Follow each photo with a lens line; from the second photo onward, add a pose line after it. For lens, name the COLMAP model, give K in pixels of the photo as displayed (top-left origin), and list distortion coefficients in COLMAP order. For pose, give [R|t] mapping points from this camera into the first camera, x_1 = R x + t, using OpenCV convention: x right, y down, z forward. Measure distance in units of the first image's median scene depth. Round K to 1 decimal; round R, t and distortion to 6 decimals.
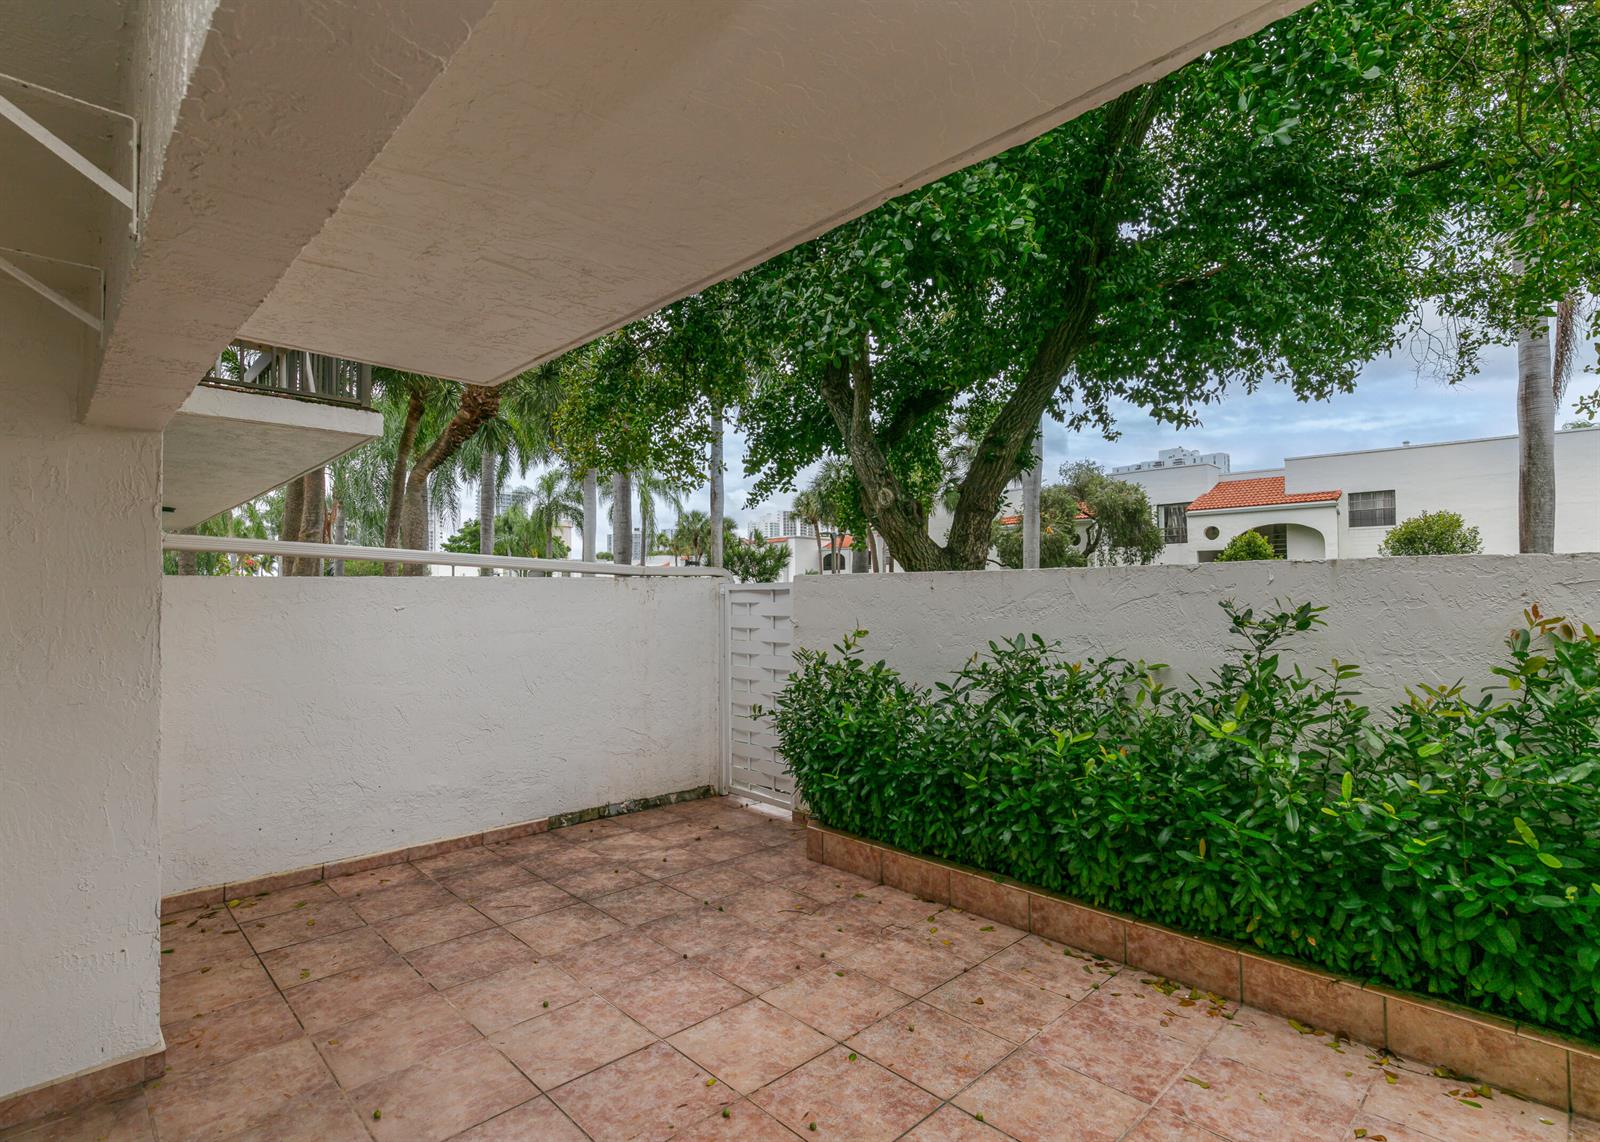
lens RADIAL K [[771.1, 0, 815.7], [0, 771.1, 570.1], [0, 0, 1]] dist [0.005839, -0.000413]
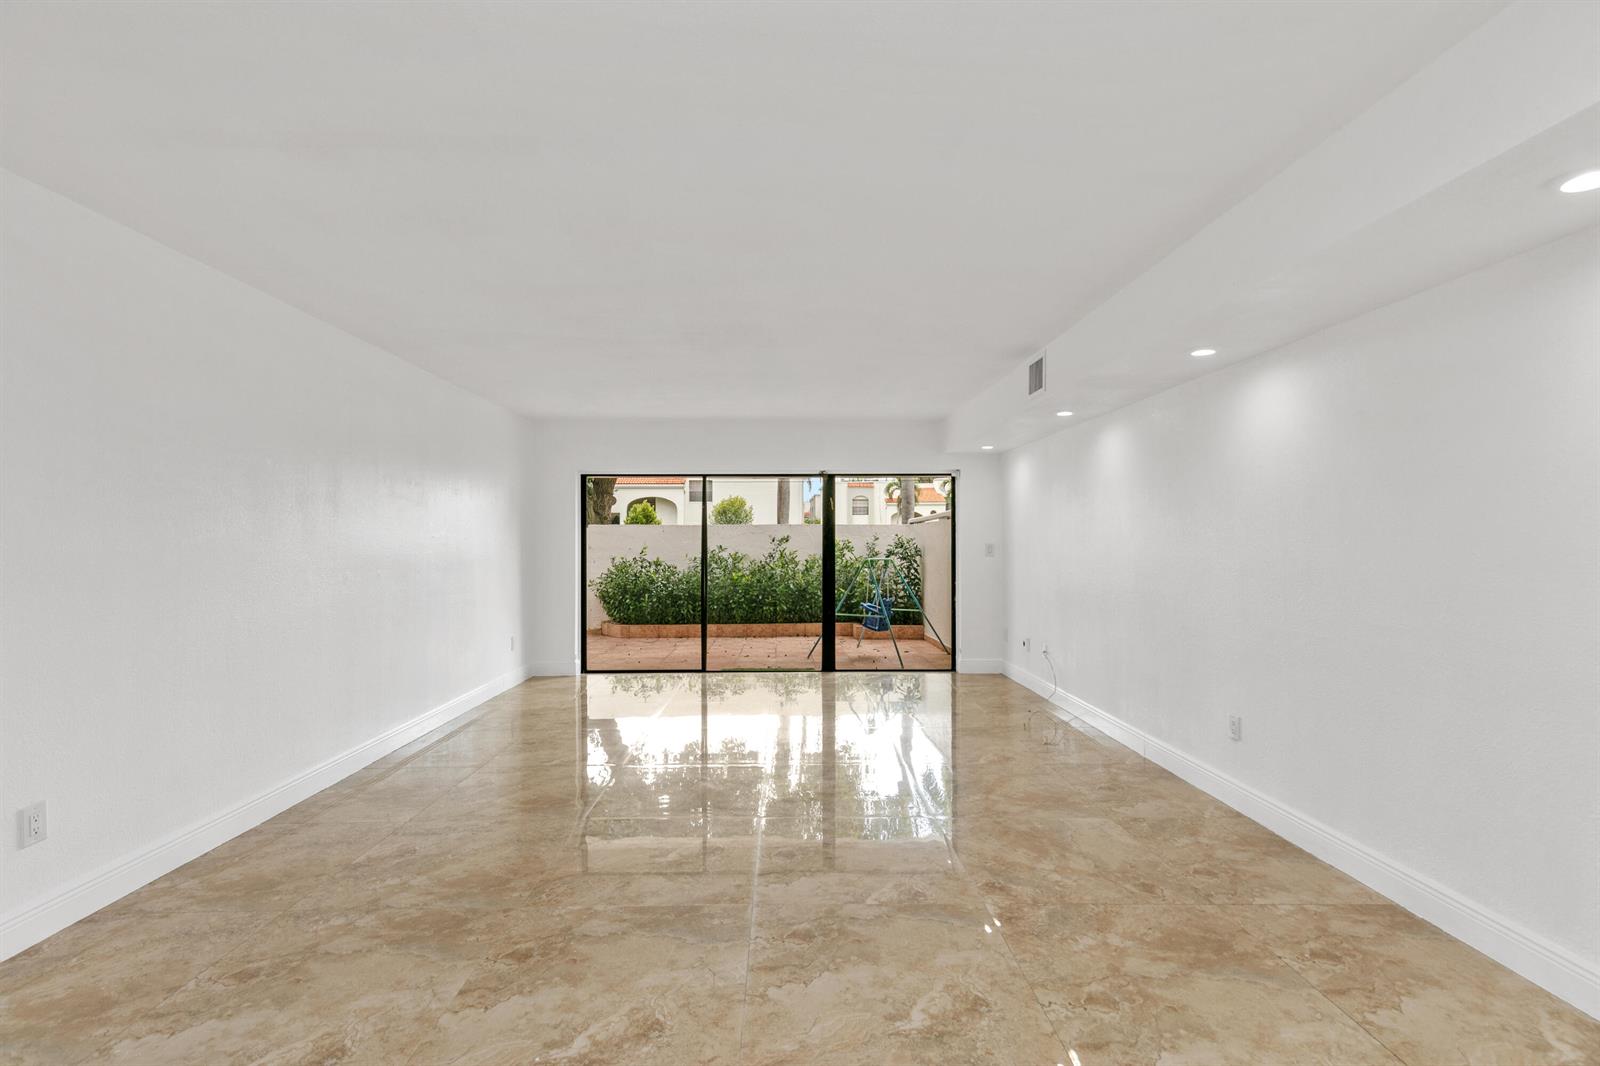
lens RADIAL K [[729.7, 0, 800.5], [0, 729.7, 540.2], [0, 0, 1]] dist [0.006250, -0.001846]
pose [[0.678156, 0.004845, 0.734902, -1.314079], [-0.019765, 0.999737, 0.011648, 0.014564], [-0.734652, -0.022425, 0.678073, -1.001478]]
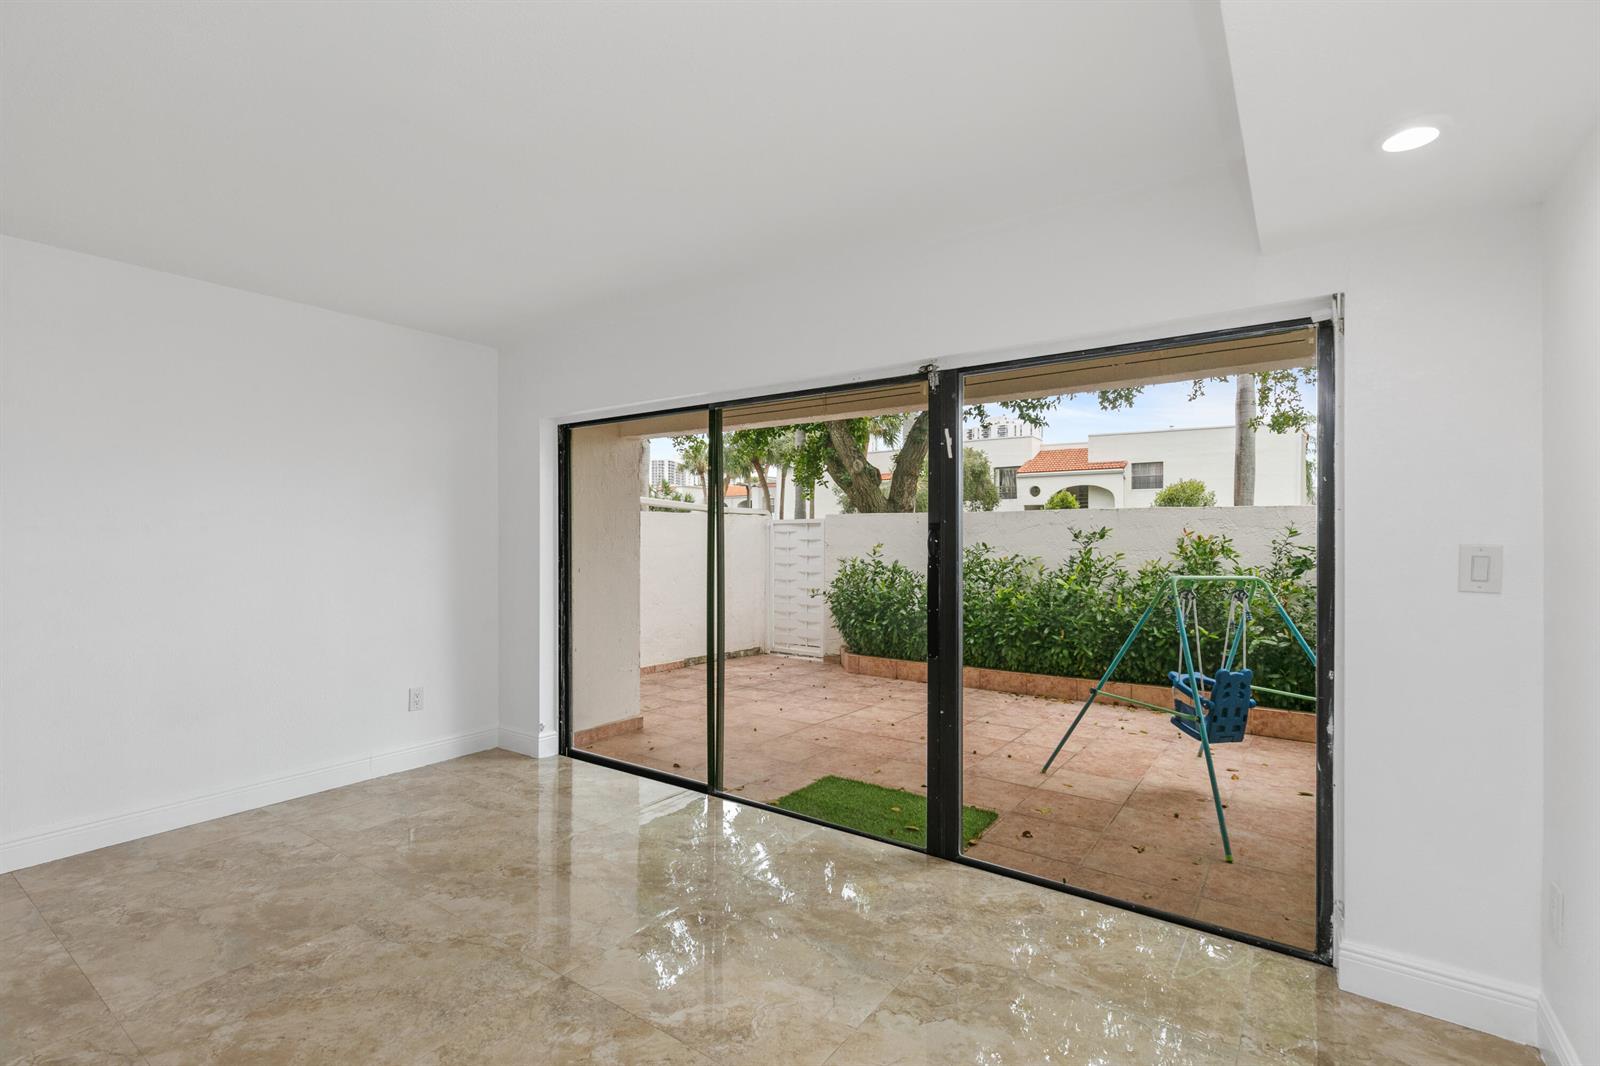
lens RADIAL K [[729.7, 0, 806.3], [0, 729.7, 503.4], [0, 0, 1]] dist [0.006250, -0.001846]
pose [[0.983474, 0.017313, 0.180220, -0.401274], [-0.013610, 0.999670, -0.021765, 0.019509], [-0.180537, 0.018952, 0.983386, -0.624303]]
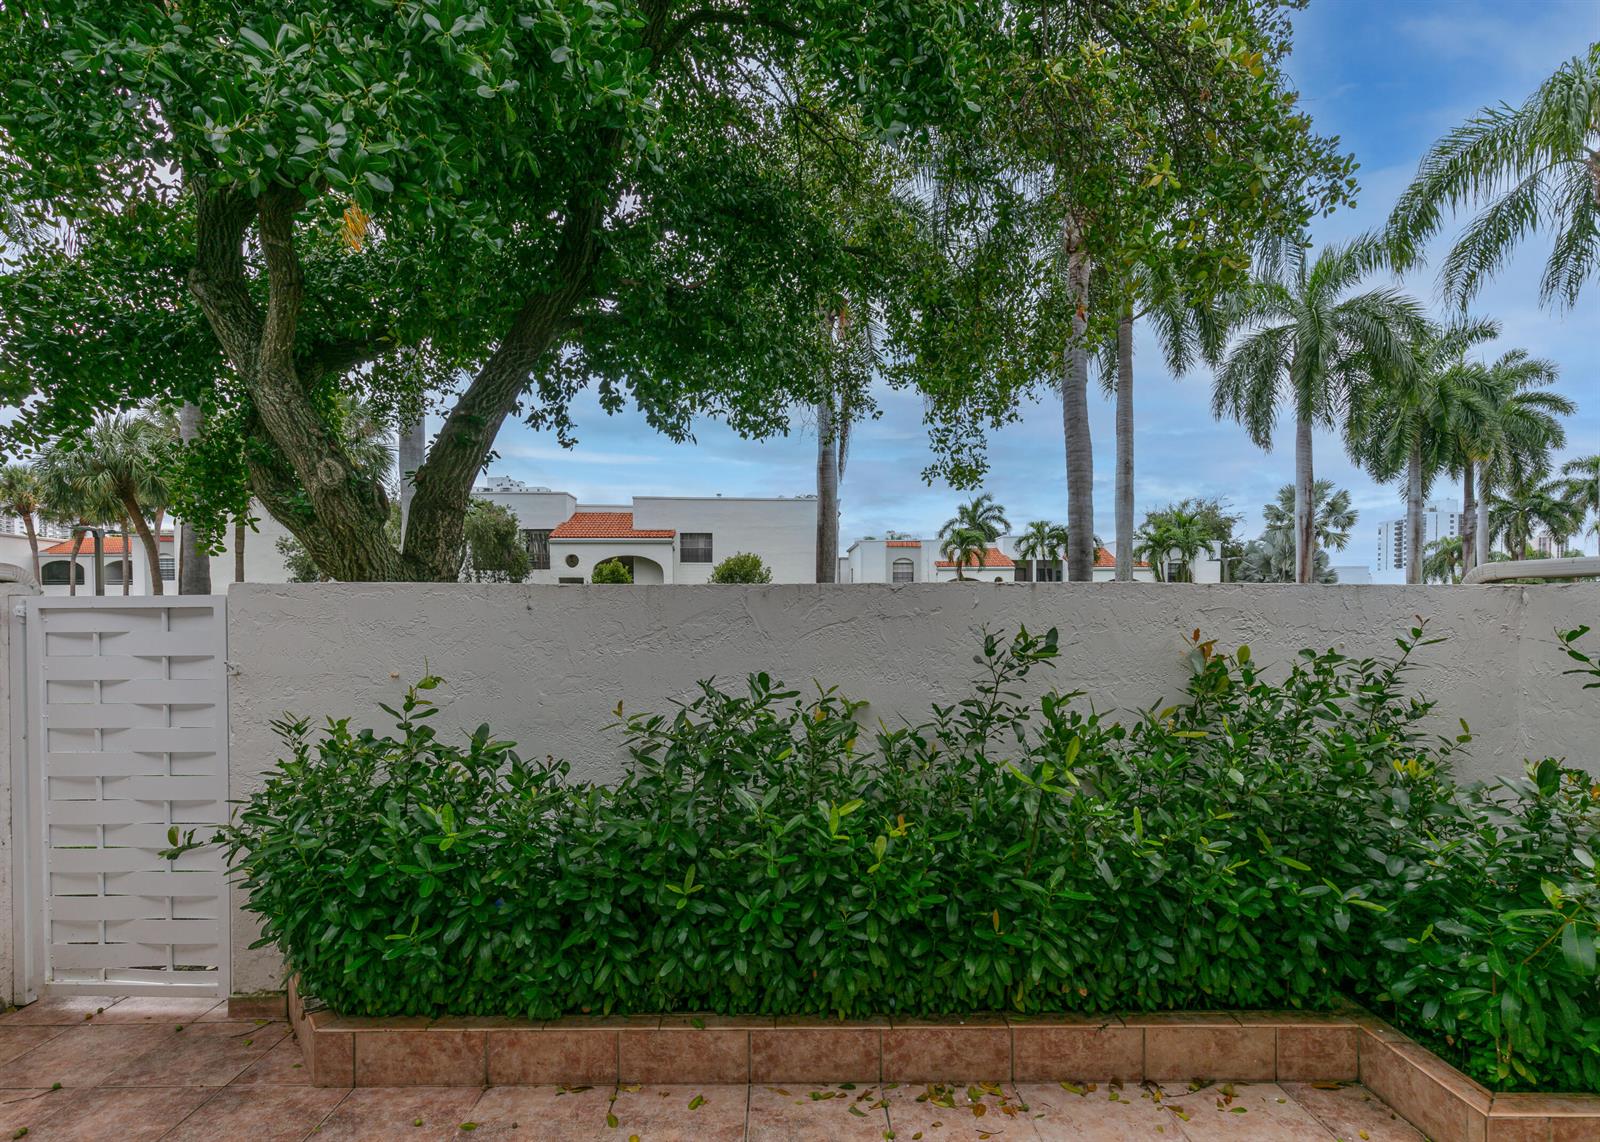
lens RADIAL K [[771.1, 0, 766.0], [0, 771.1, 633.4], [0, 0, 1]] dist [0.005839, -0.000413]
pose [[0.712584, -0.010158, 0.701513, -0.162798], [-0.024222, 0.998943, 0.039068, 0.013800], [-0.701168, -0.044832, 0.711585, 0.370533]]
